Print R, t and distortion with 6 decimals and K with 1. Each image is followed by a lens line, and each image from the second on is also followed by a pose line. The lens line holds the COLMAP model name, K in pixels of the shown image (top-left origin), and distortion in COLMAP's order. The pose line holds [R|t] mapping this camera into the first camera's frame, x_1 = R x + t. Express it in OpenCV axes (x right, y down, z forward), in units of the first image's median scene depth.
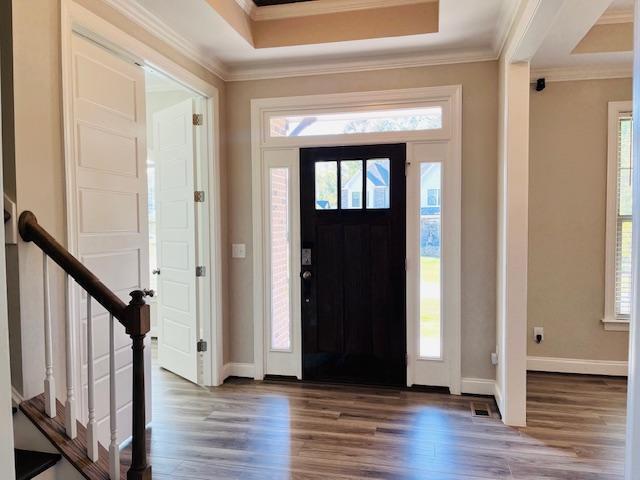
lens RADIAL K [[487.9, 0, 321.4], [0, 487.9, 240.0], [0, 0, 1]] dist [0.030741, -0.011290]
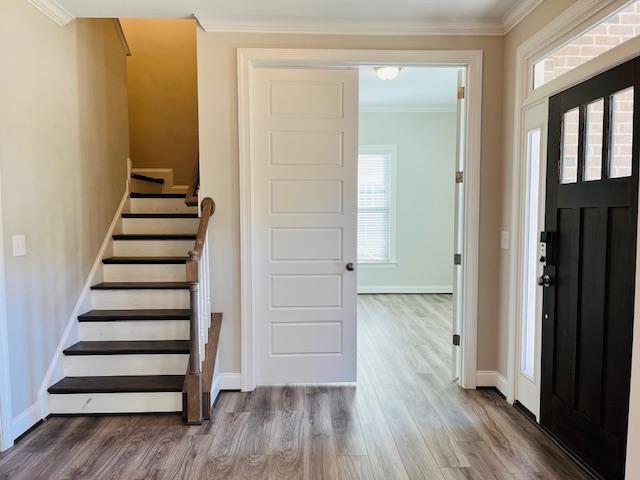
lens RADIAL K [[487.9, 0, 321.5], [0, 487.9, 241.1], [0, 0, 1]] dist [0.030741, -0.011290]
pose [[0.256644, 0.060010, -0.964641, 0.568621], [-0.039146, 0.997897, 0.051664, -0.006471], [0.965713, 0.024502, 0.258454, 0.510802]]
